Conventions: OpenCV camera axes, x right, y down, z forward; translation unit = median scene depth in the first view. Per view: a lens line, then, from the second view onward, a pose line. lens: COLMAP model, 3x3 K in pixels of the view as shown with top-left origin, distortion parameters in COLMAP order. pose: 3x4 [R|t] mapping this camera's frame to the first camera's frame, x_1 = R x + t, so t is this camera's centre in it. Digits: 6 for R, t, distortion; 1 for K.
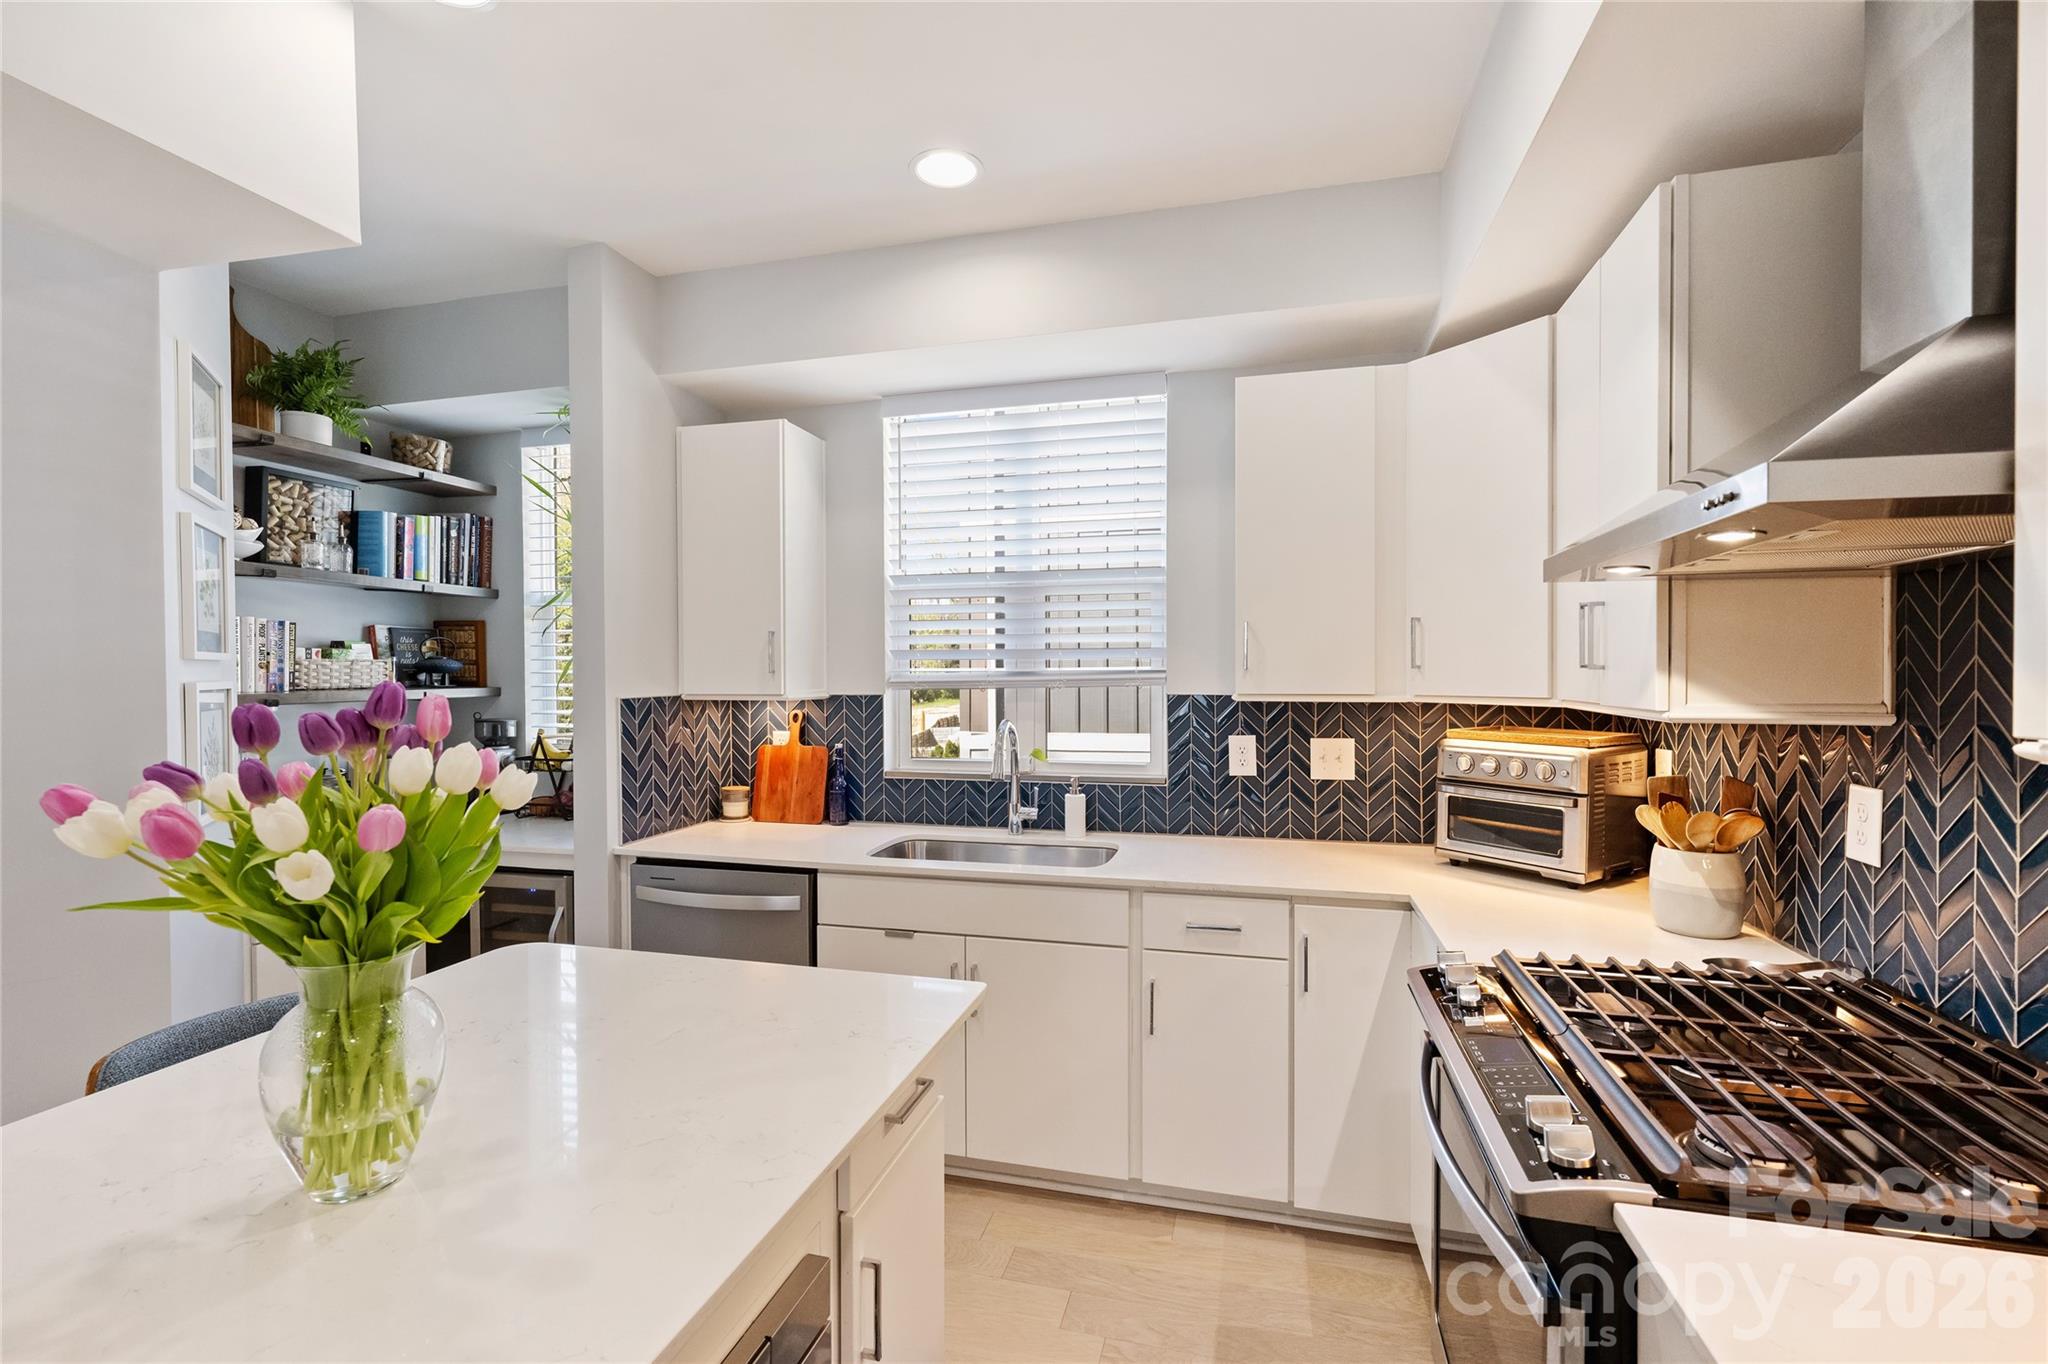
lens RADIAL K [[927.4, 0, 1020.7], [0, 927.4, 682.8], [0, 0, 1]] dist [-0.000319, -0.000017]
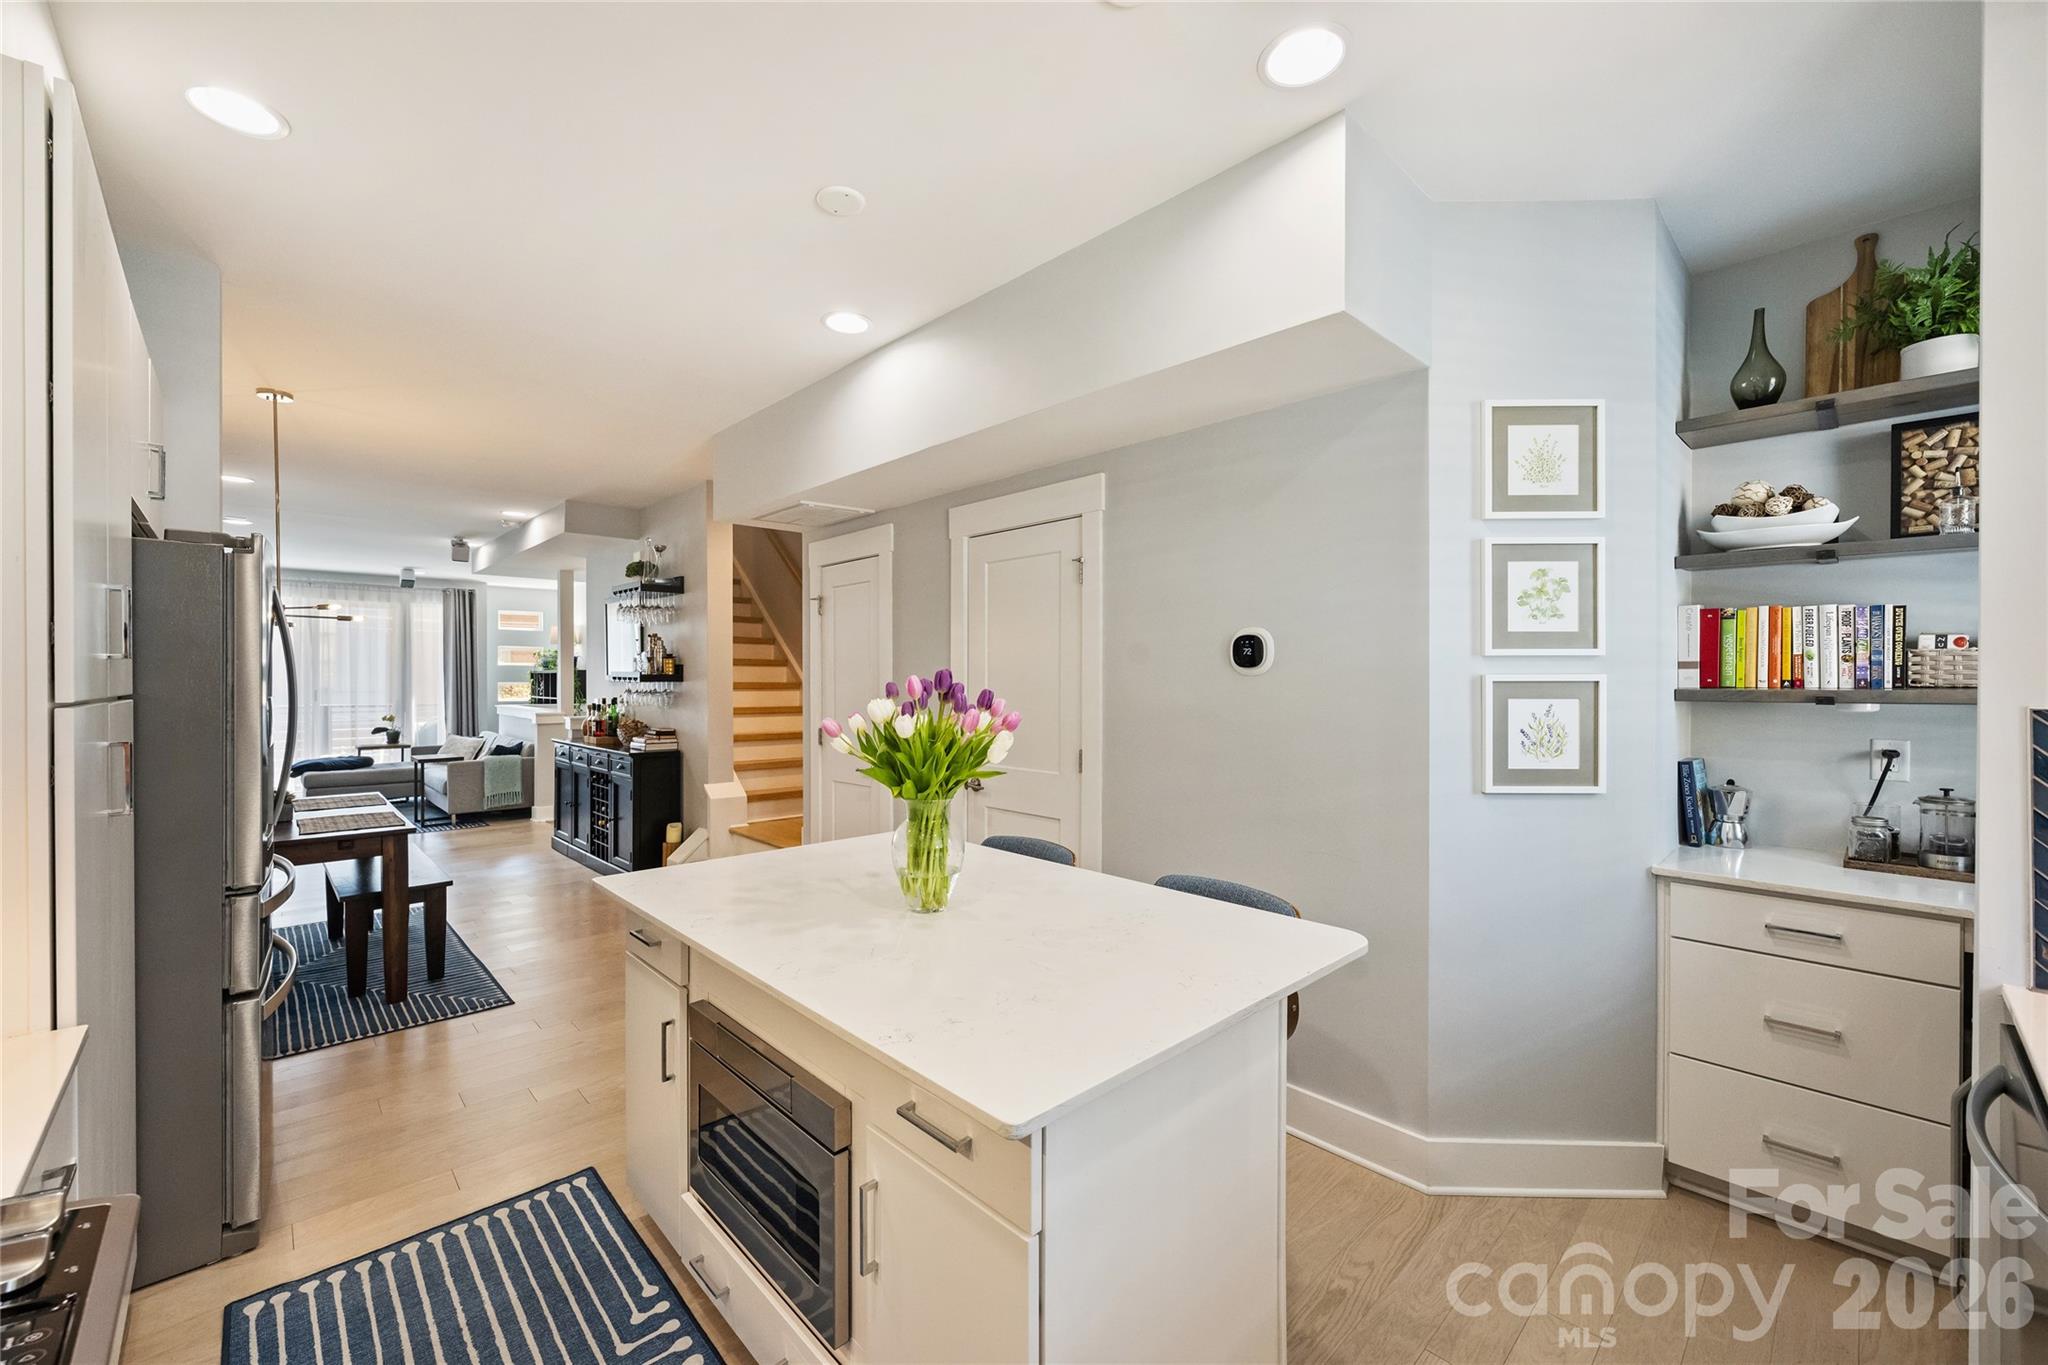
lens RADIAL K [[824.2, 0, 1038.6], [0, 824.2, 683.5], [0, 0, 1]] dist [0.001429, 0.000163]
pose [[-0.517116, 0.009637, -0.855861, 0.247157], [-0.004028, 0.999898, 0.013692, -0.002172], [0.855906, 0.010527, -0.517024, 0.730692]]
